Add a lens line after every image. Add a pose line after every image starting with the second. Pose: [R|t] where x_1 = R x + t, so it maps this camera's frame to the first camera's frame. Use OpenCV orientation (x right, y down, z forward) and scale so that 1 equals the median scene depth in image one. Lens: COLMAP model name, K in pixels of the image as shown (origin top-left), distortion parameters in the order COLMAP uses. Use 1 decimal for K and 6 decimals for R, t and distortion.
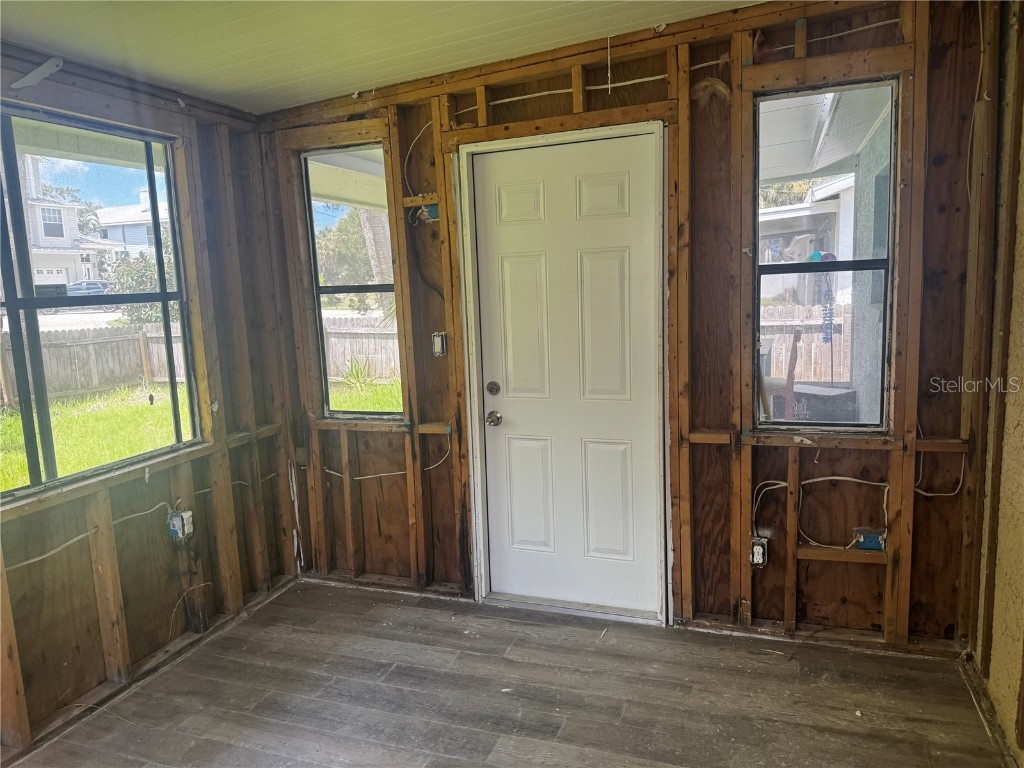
lens RADIAL K [[719.8, 0, 517.3], [0, 719.8, 384.7], [0, 0, 1]] dist [0.001787, -0.019783]
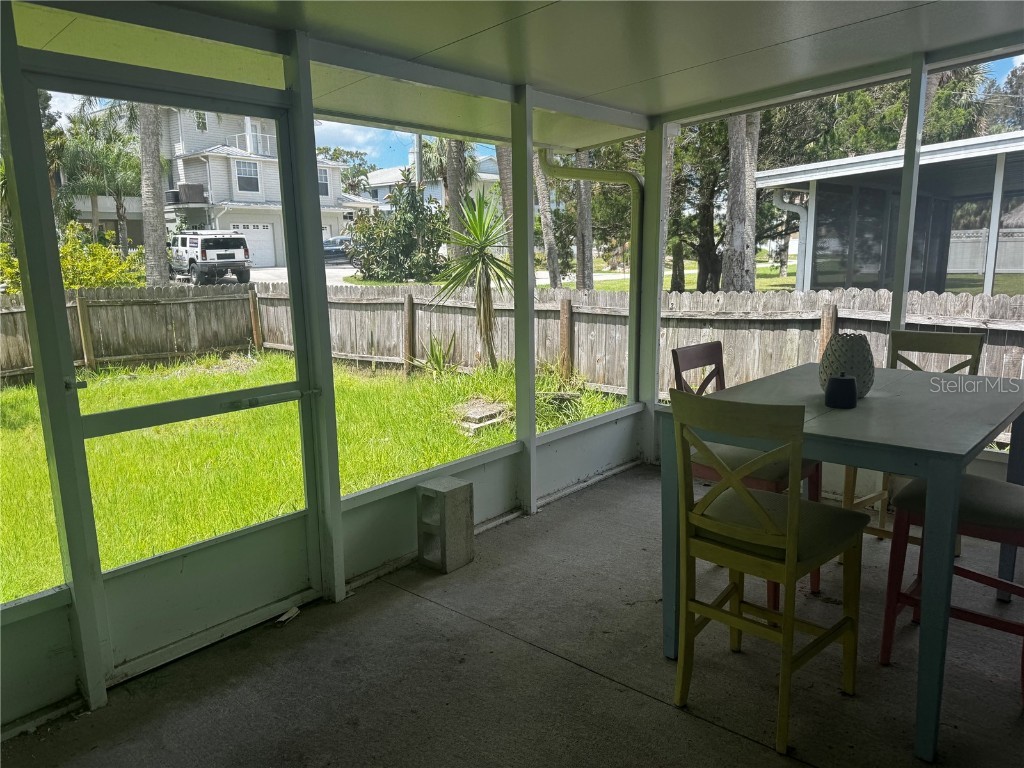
lens RADIAL K [[719.8, 0, 511.2], [0, 719.8, 381.4], [0, 0, 1]] dist [0.001787, -0.019783]
pose [[0.918079, 0.087376, -0.386648, 0.137343], [-0.069450, 0.995772, 0.060121, -0.038350], [0.390266, -0.028343, 0.920266, 0.296589]]
